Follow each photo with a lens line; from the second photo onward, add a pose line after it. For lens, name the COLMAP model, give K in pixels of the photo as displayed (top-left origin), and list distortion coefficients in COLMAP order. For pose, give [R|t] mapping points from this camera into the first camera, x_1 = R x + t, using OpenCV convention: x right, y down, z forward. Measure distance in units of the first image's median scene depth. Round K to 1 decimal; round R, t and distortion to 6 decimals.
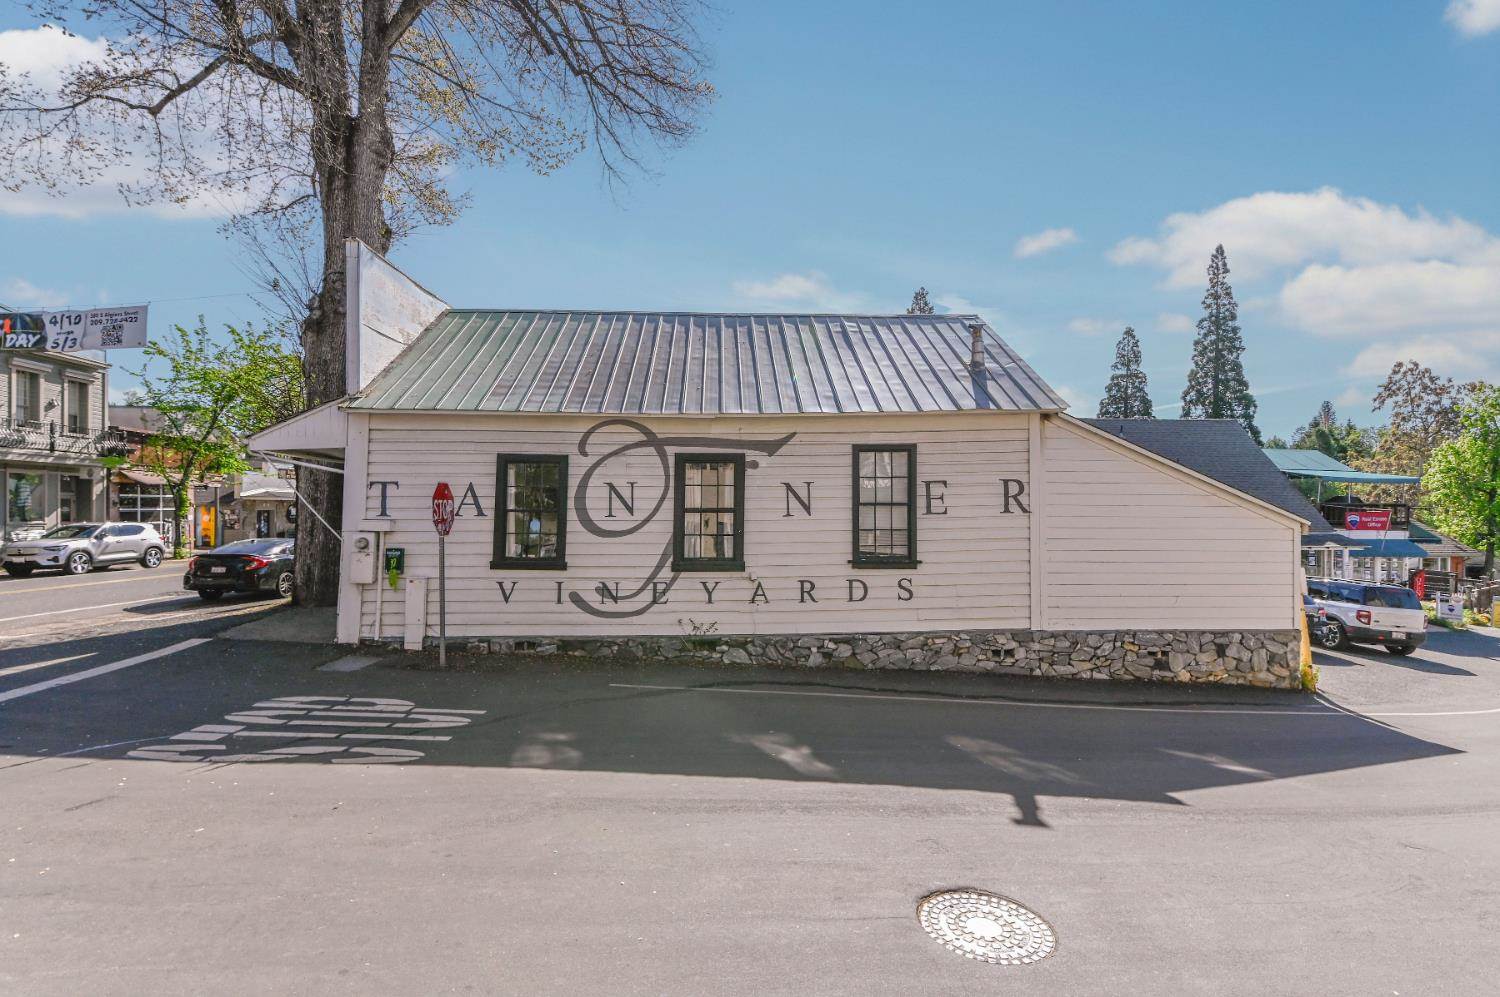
lens RADIAL K [[644.0, 0, 772.6], [0, 644.0, 494.1], [0, 0, 1]] dist [0.003850, -0.000277]
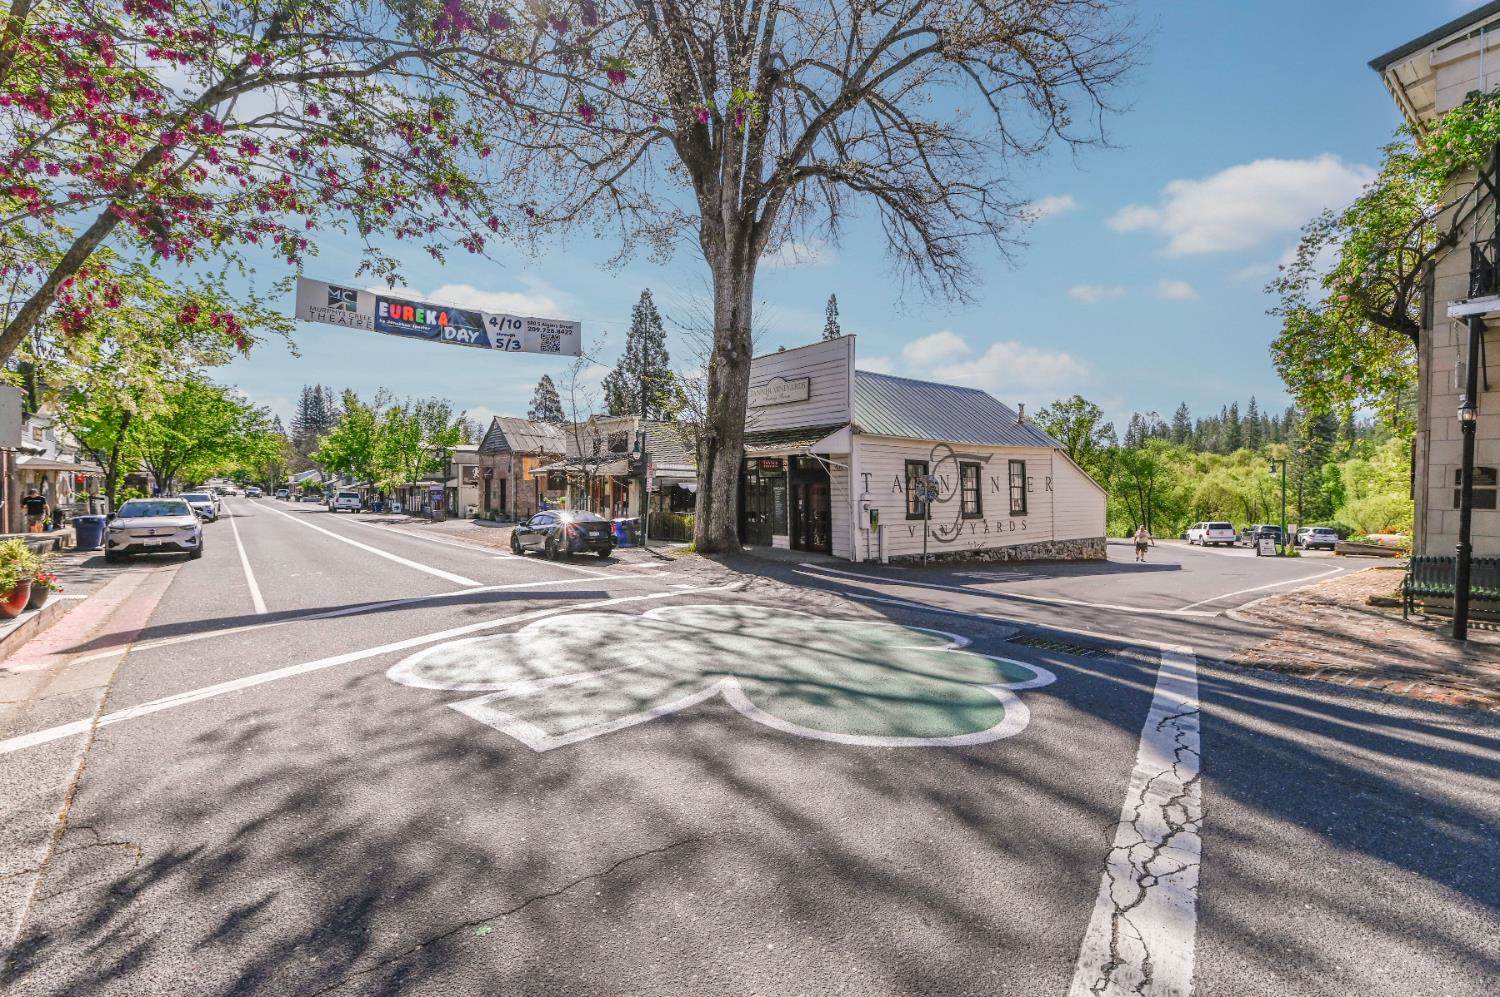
lens RADIAL K [[648.0, 0, 750.0], [0, 648.0, 498.5], [0, 0, 1]] dist [0.001830, -0.000364]
pose [[0.817605, -0.004163, 0.575765, -1.885061], [-0.021621, 0.999047, 0.037926, -0.010044], [-0.575374, -0.043457, 0.816735, -0.293239]]
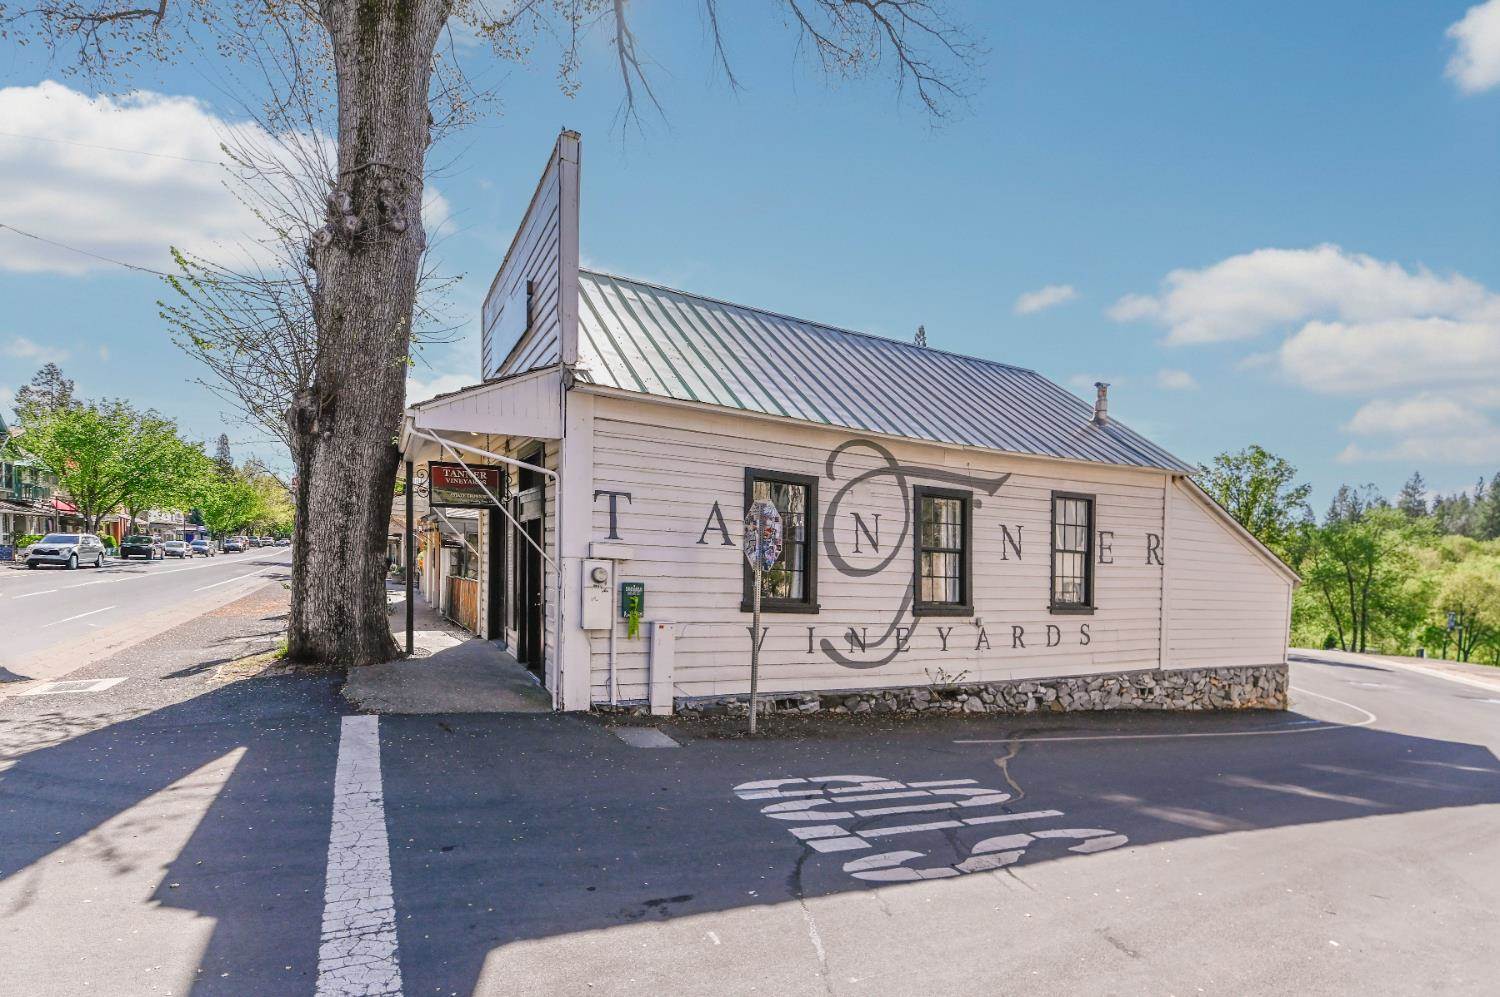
lens RADIAL K [[684.2, 0, 708.0], [0, 684.2, 577.9], [0, 0, 1]] dist [-0.001809, -0.000238]
pose [[0.918333, 0.027456, 0.394856, -0.796334], [-0.052873, 0.997160, 0.053634, 0.030176], [-0.392262, -0.070131, 0.917176, 0.233335]]
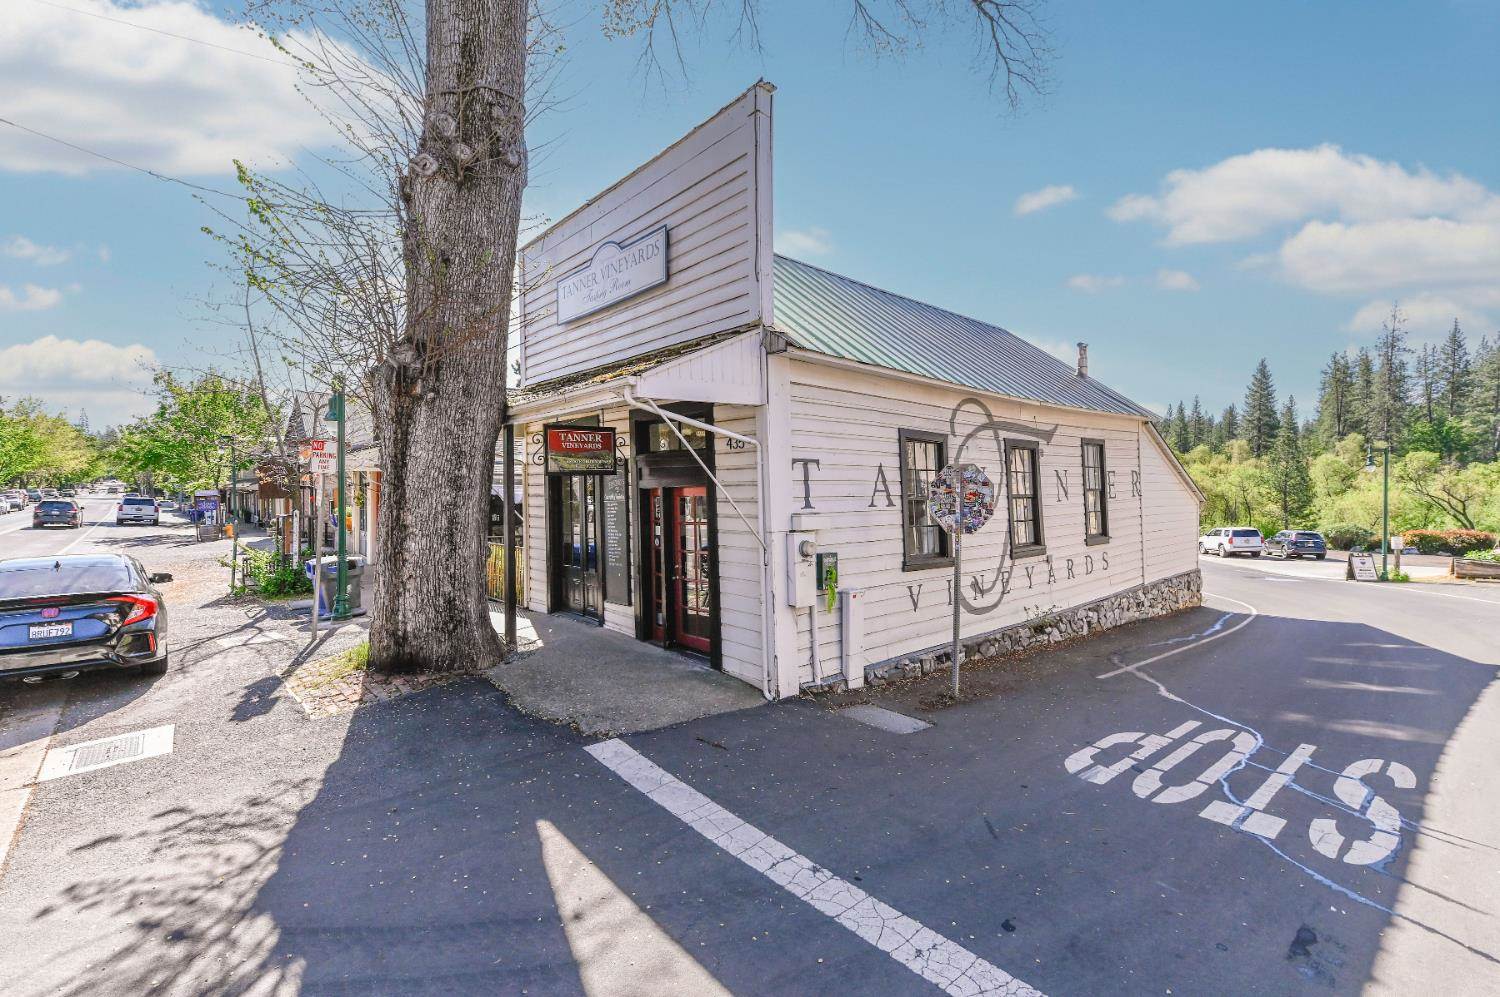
lens RADIAL K [[640.6, 0, 750.0], [0, 640.6, 498.5], [0, 0, 1]] dist [0.003103, 0.000093]
pose [[0.778571, -0.009863, 0.627479, -1.066673], [-0.017373, 0.999154, 0.037262, -0.001864], [-0.627316, -0.039913, 0.777742, 0.491927]]
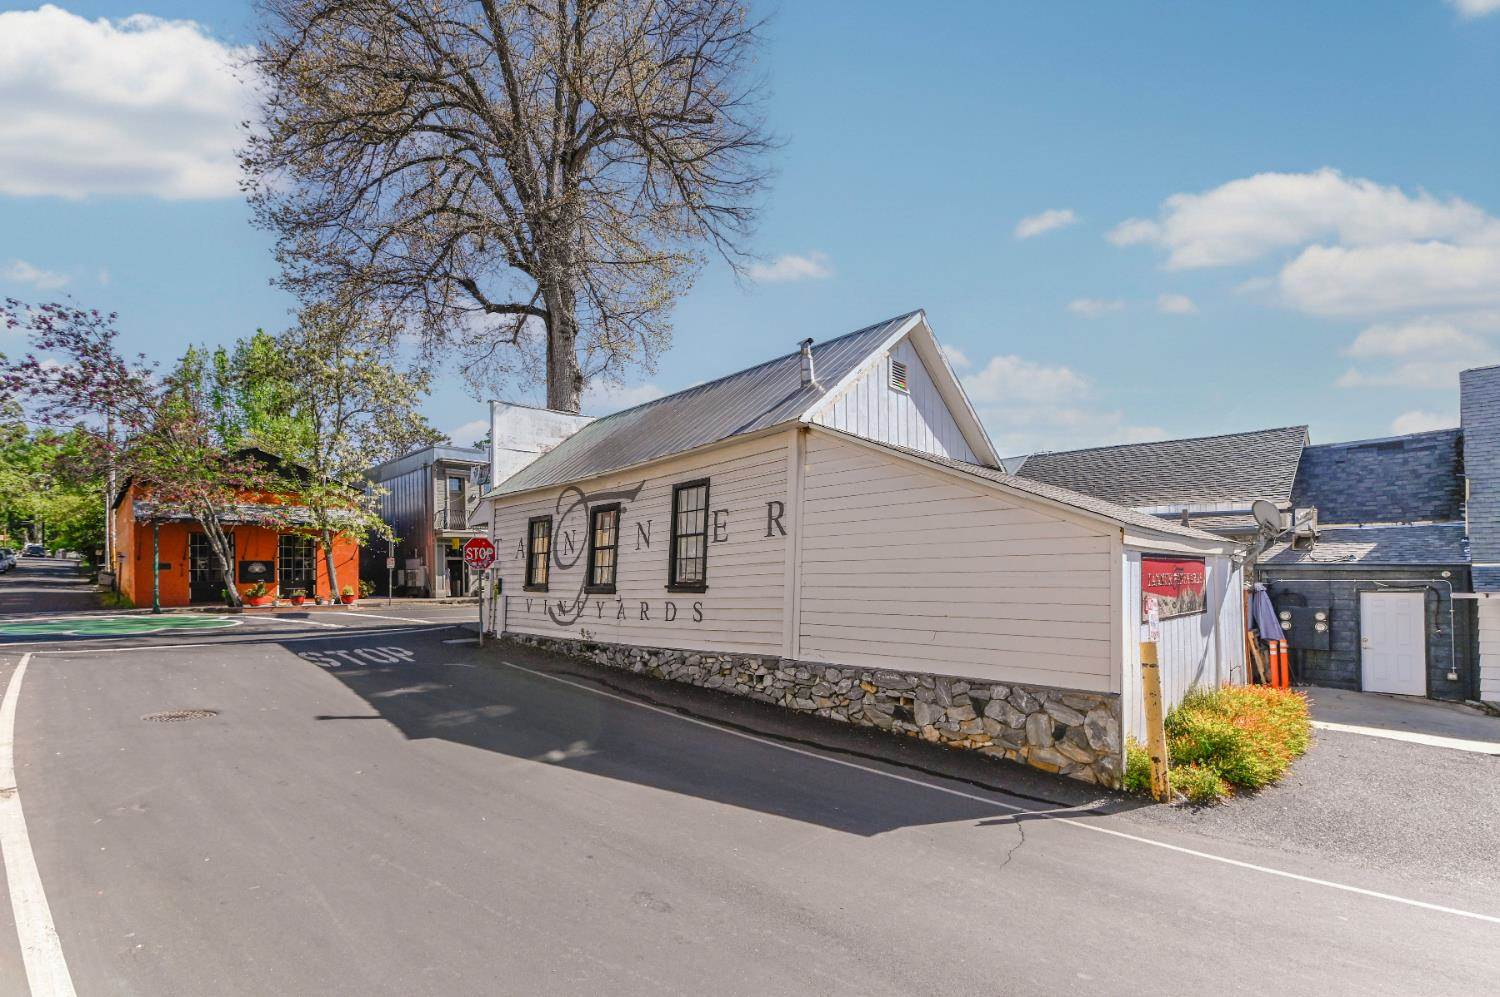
lens RADIAL K [[656.4, 0, 745.9], [0, 656.4, 559.1], [0, 0, 1]] dist [0.002036, -0.000007]
pose [[0.674876, -0.033512, -0.737170, 1.088223], [0.032573, 0.999347, -0.015610, 0.079247], [0.737212, -0.013477, 0.675527, 0.312668]]
